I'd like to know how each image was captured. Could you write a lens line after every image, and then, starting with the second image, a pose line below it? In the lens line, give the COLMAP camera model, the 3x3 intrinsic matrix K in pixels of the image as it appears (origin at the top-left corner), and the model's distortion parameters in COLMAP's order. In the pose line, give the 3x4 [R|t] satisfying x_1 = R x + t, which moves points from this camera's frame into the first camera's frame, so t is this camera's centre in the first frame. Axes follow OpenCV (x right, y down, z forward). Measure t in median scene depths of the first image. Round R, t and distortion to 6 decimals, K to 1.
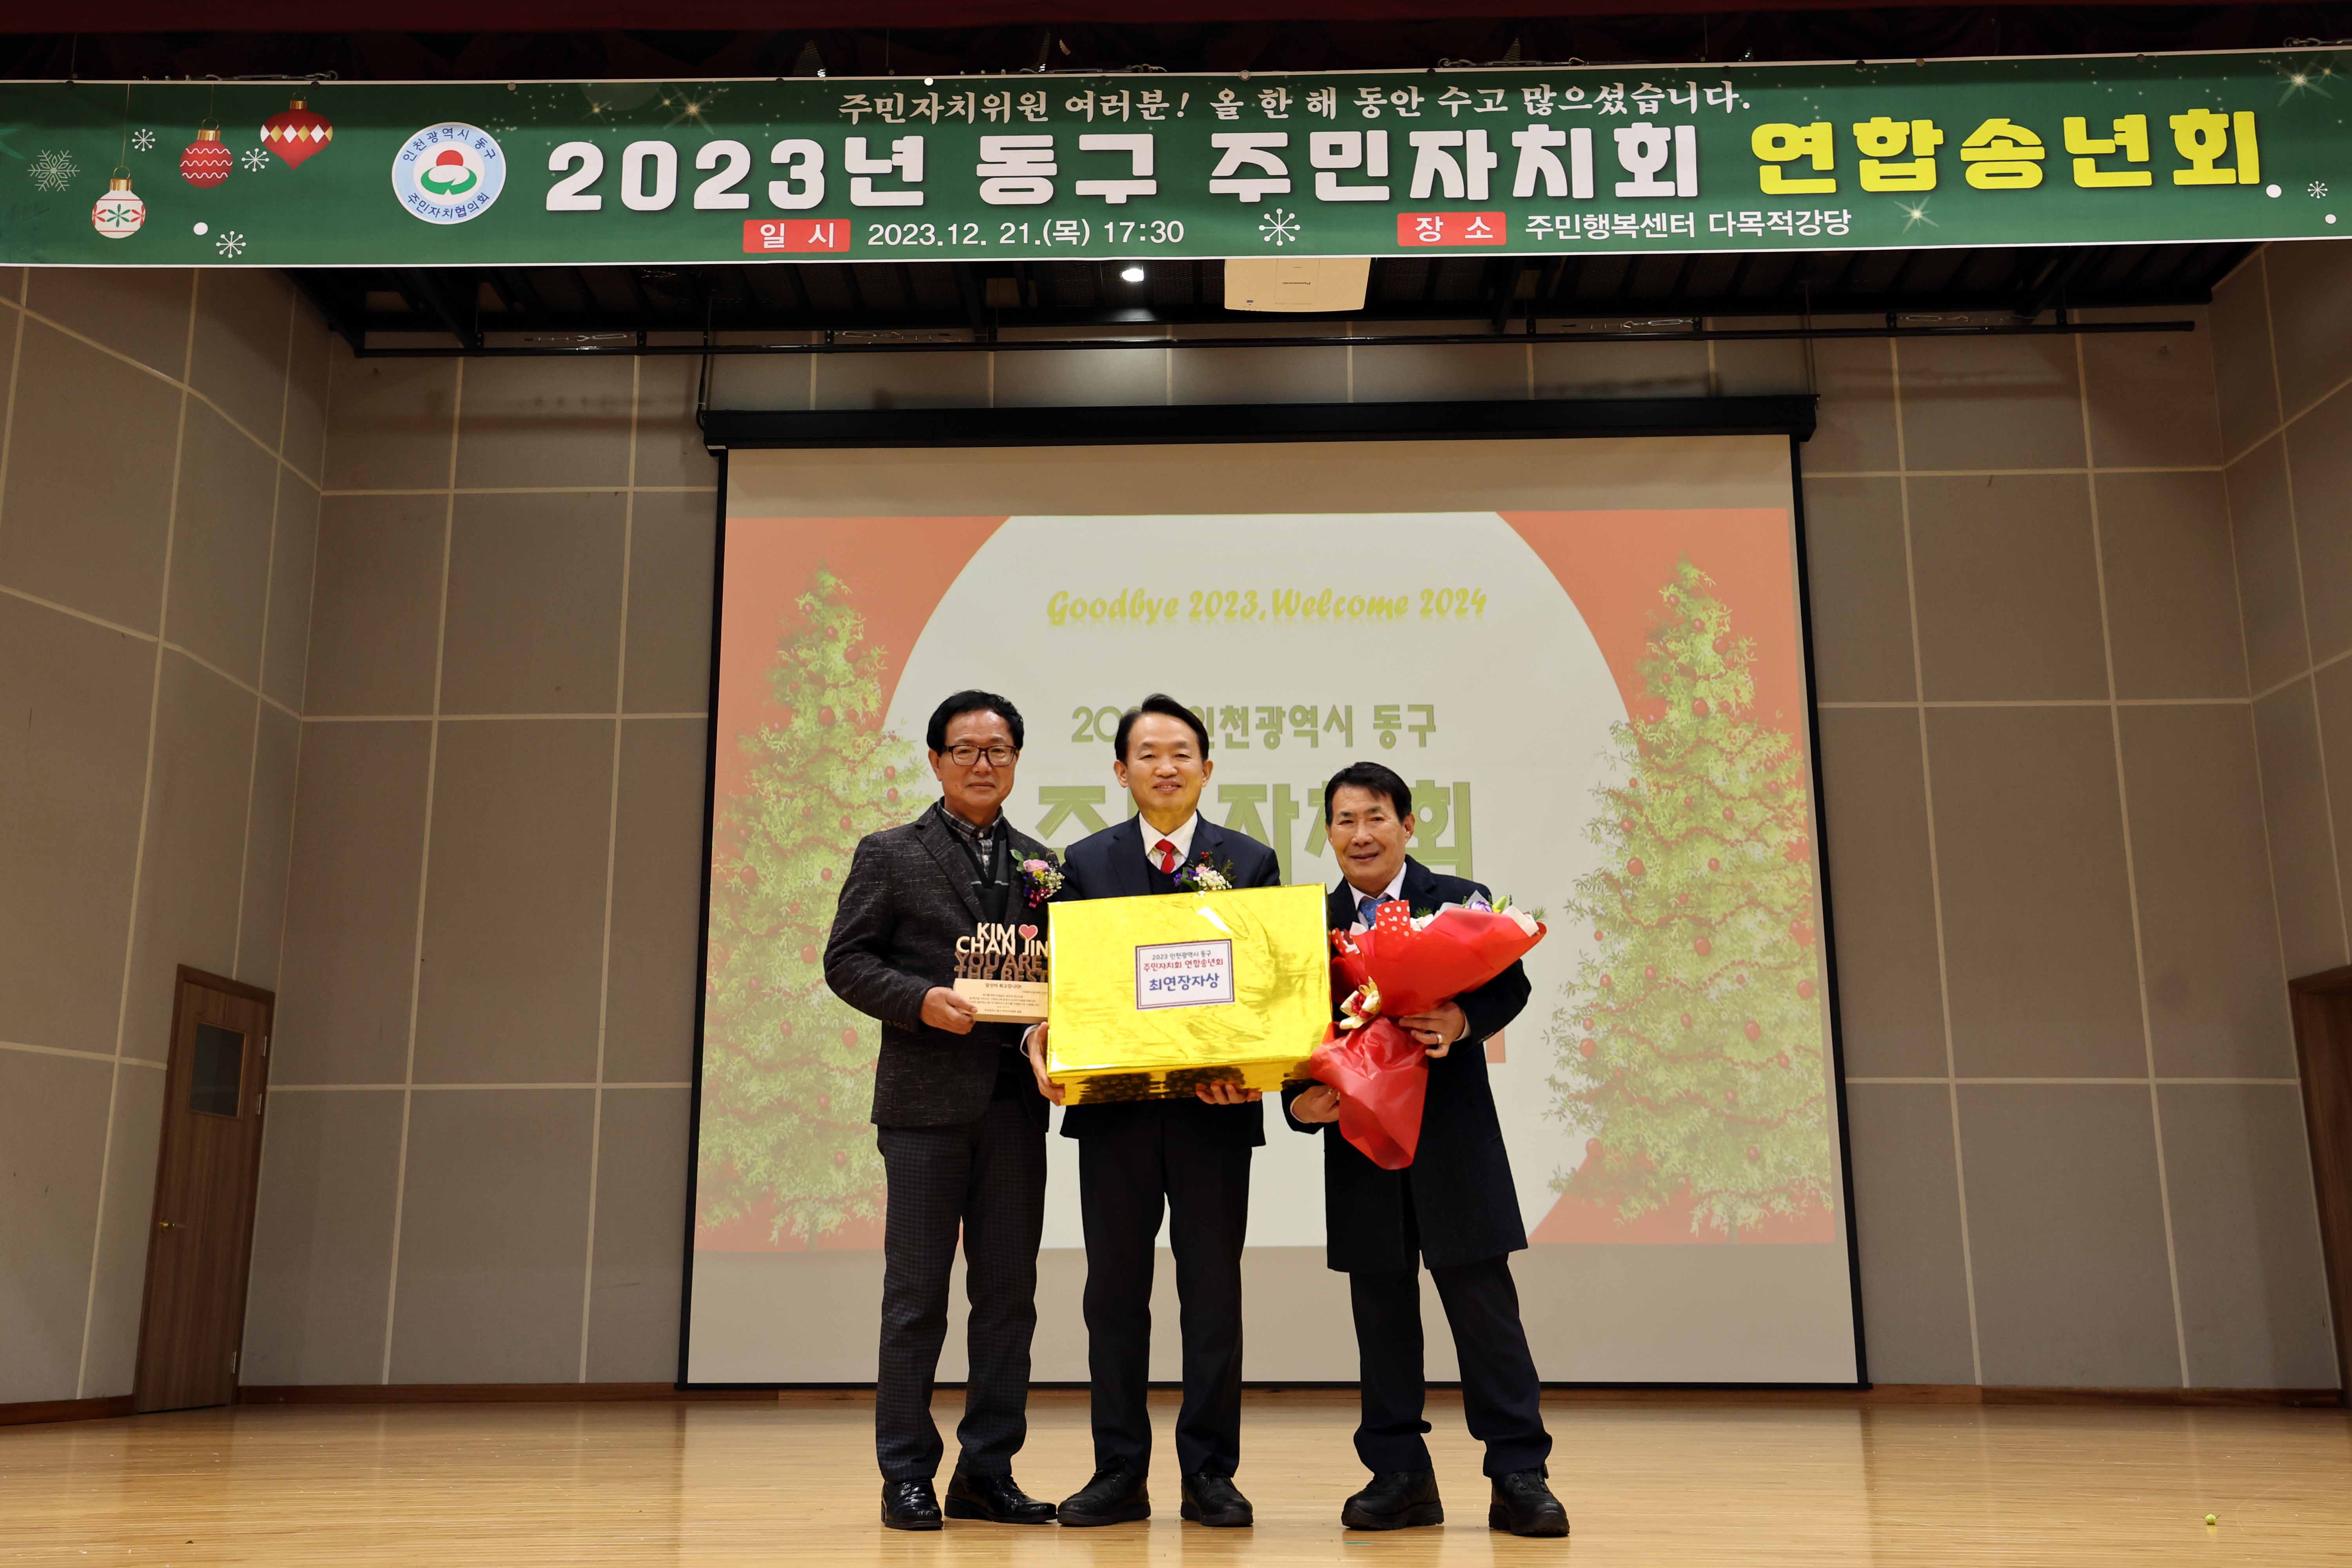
lens RADIAL K [[2381.5, 0, 1151.8], [0, 2381.5, 738.4], [0, 0, 1]] dist [0.055508, 0.000000]
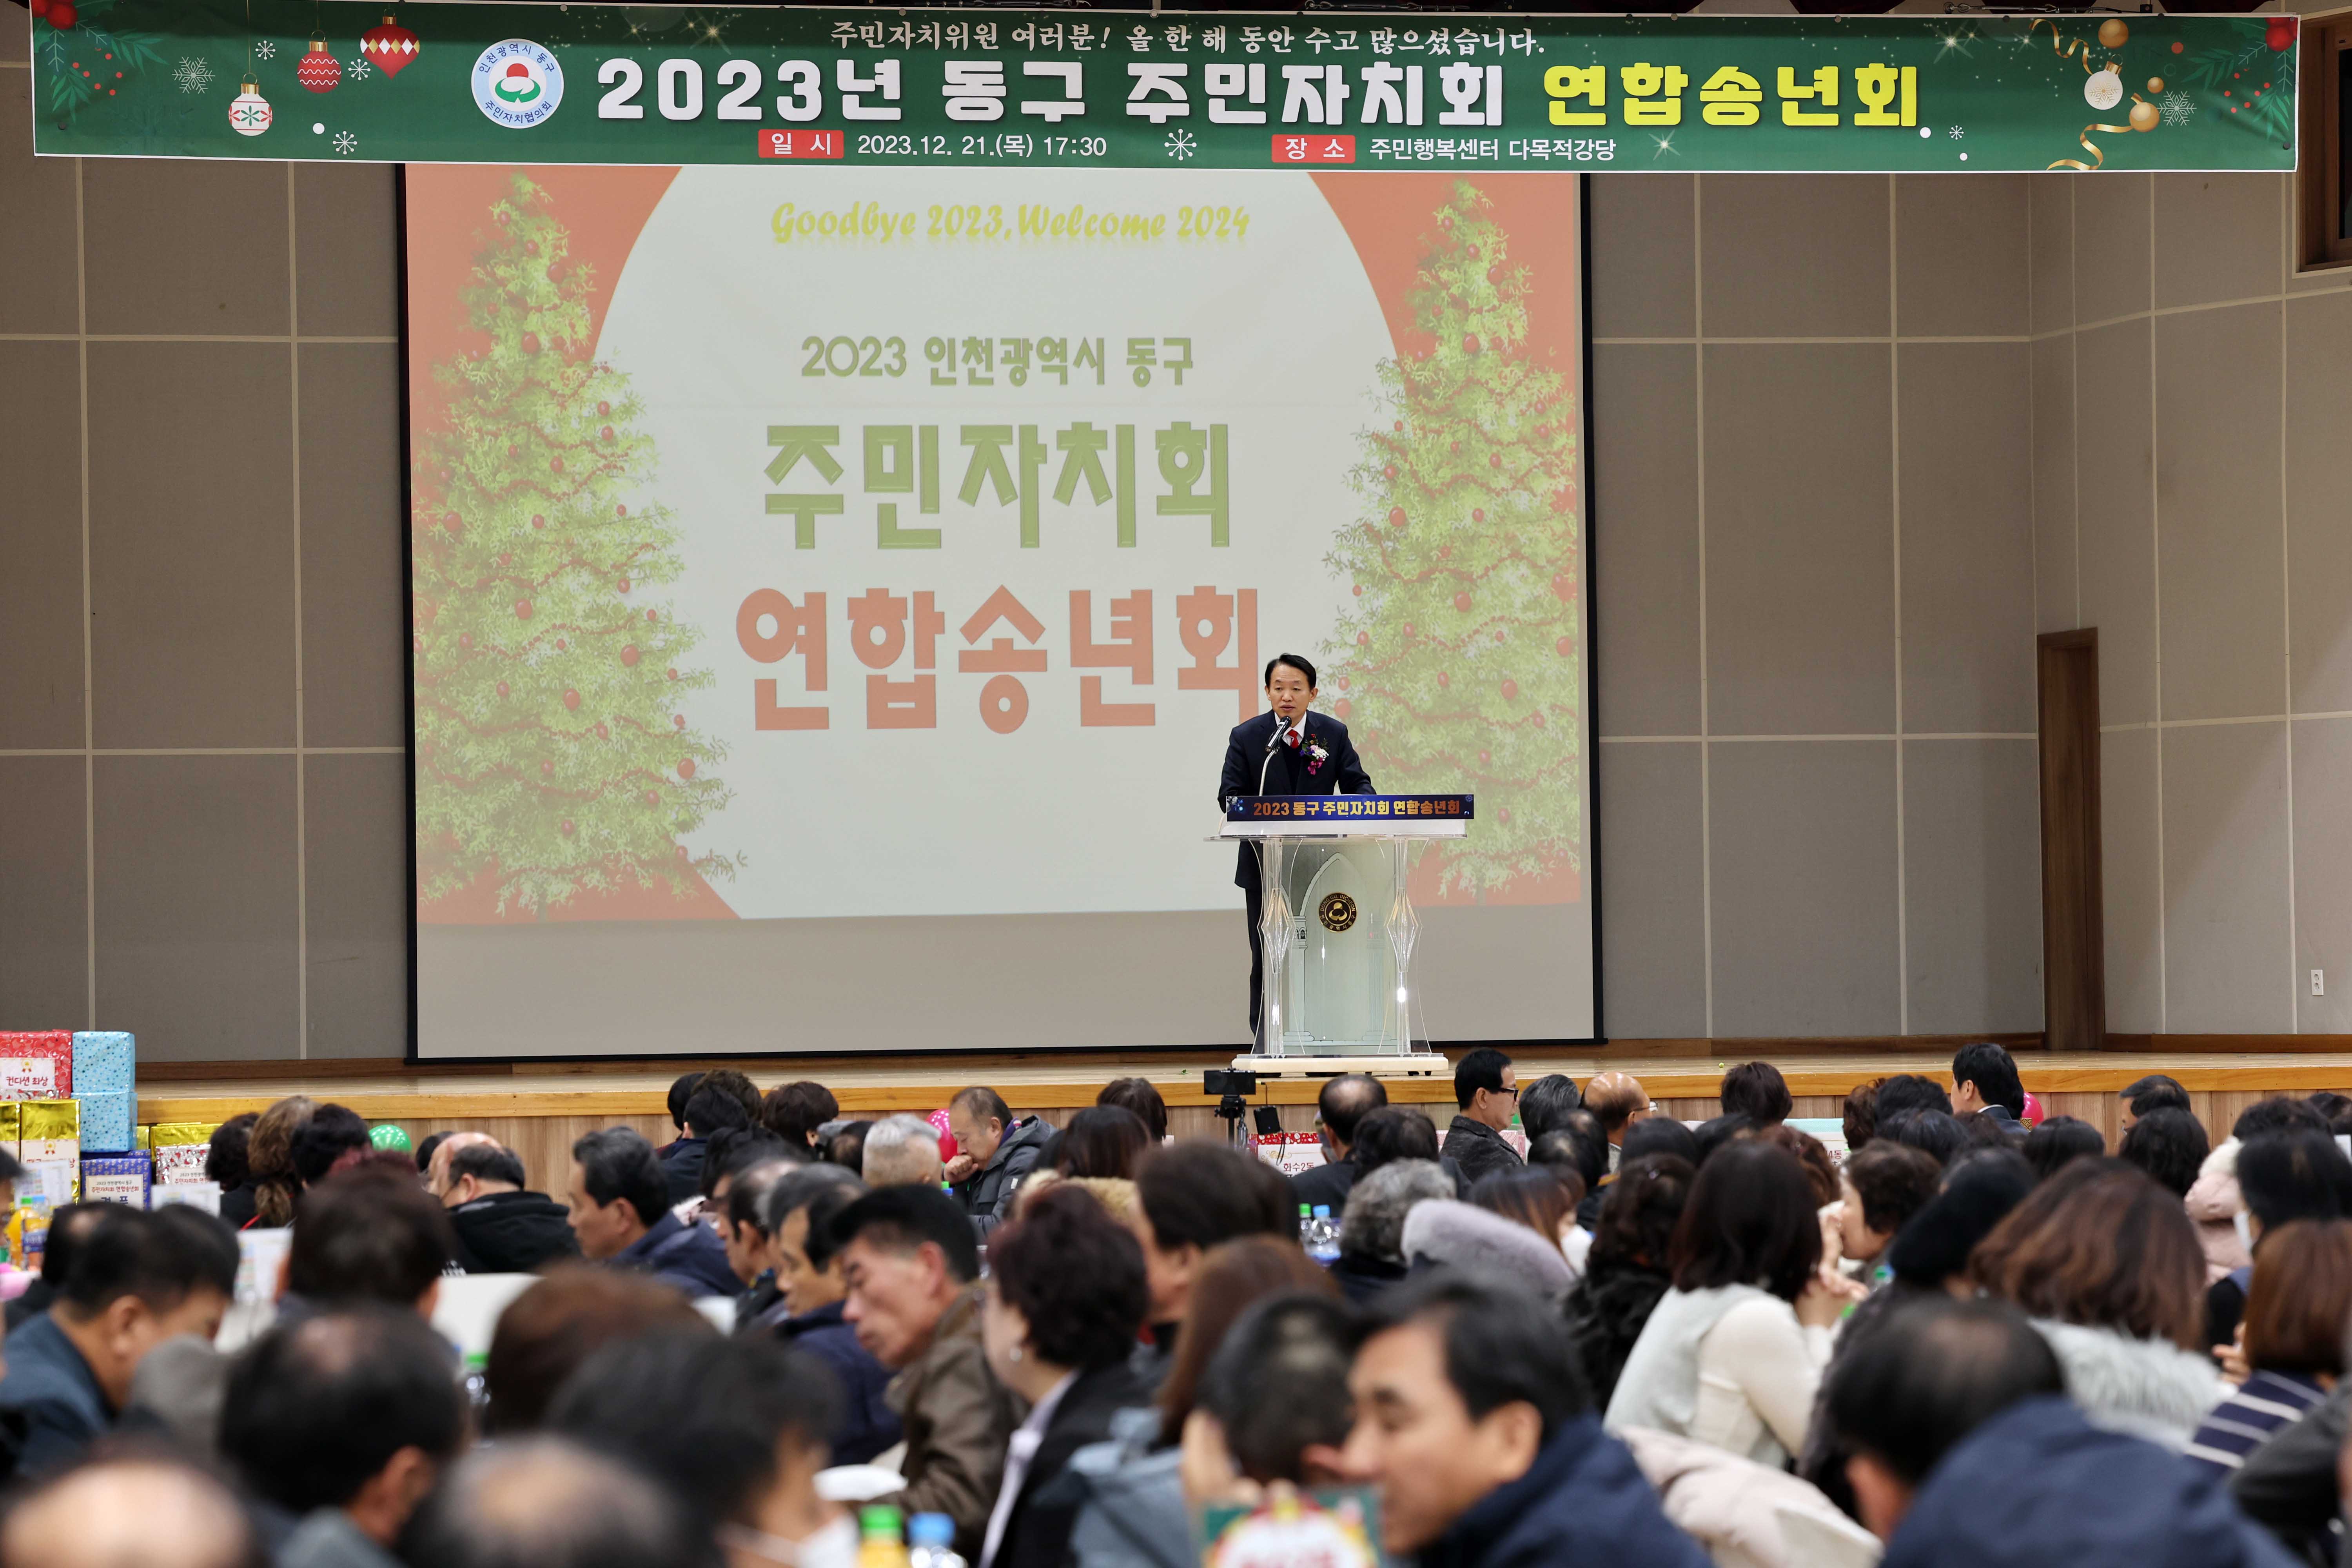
lens RADIAL K [[8697.3, 0, 1168.7], [0, 8697.3, 788.8], [0, 0, 1]] dist [0.571564, 0.000000]
pose [[0.978088, -0.006925, 0.208079, -0.615371], [-0.037012, 0.977743, 0.206516, -0.559863], [-0.204878, -0.209692, 0.956062, -2.342270]]
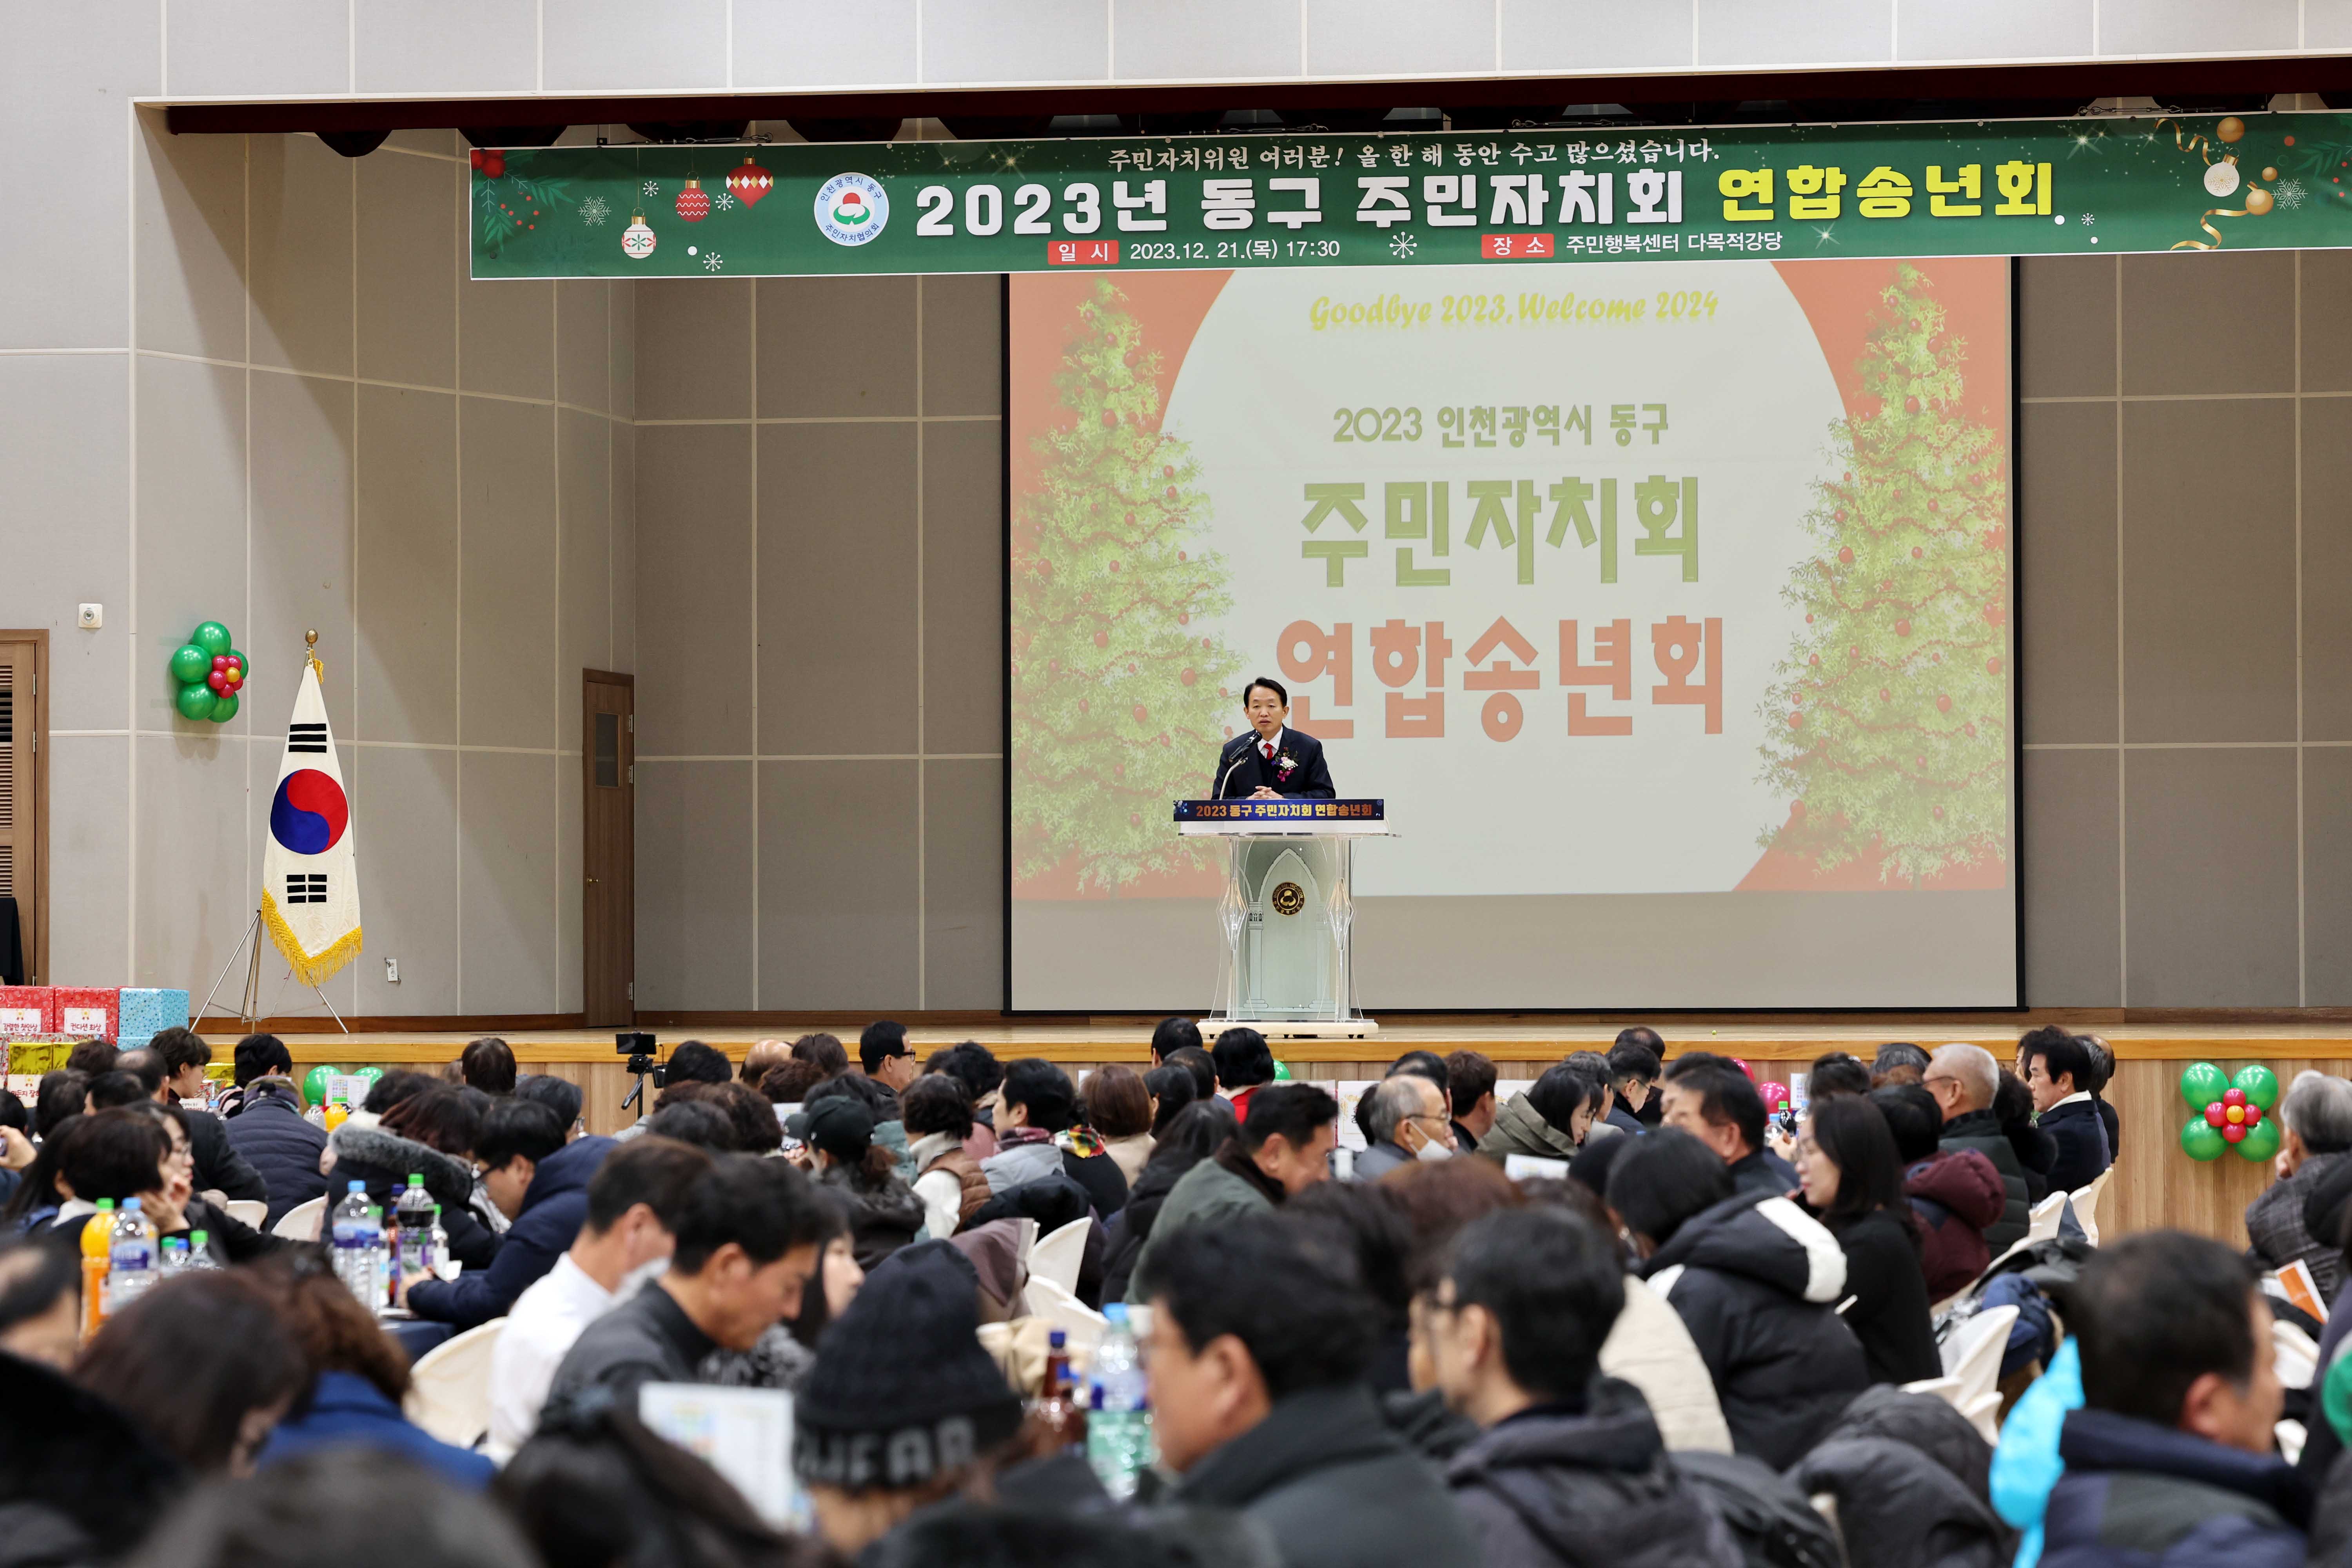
lens RADIAL K [[7318.1, 0, 1171.7], [0, 7318.1, 789.3], [0, 0, 1]] dist [0.227902, 0.000000]
pose [[0.991956, -0.005231, -0.126478, 0.326922], [0.031961, 0.977124, 0.210257, -0.569454], [0.122485, -0.212608, 0.969430, -2.368056]]
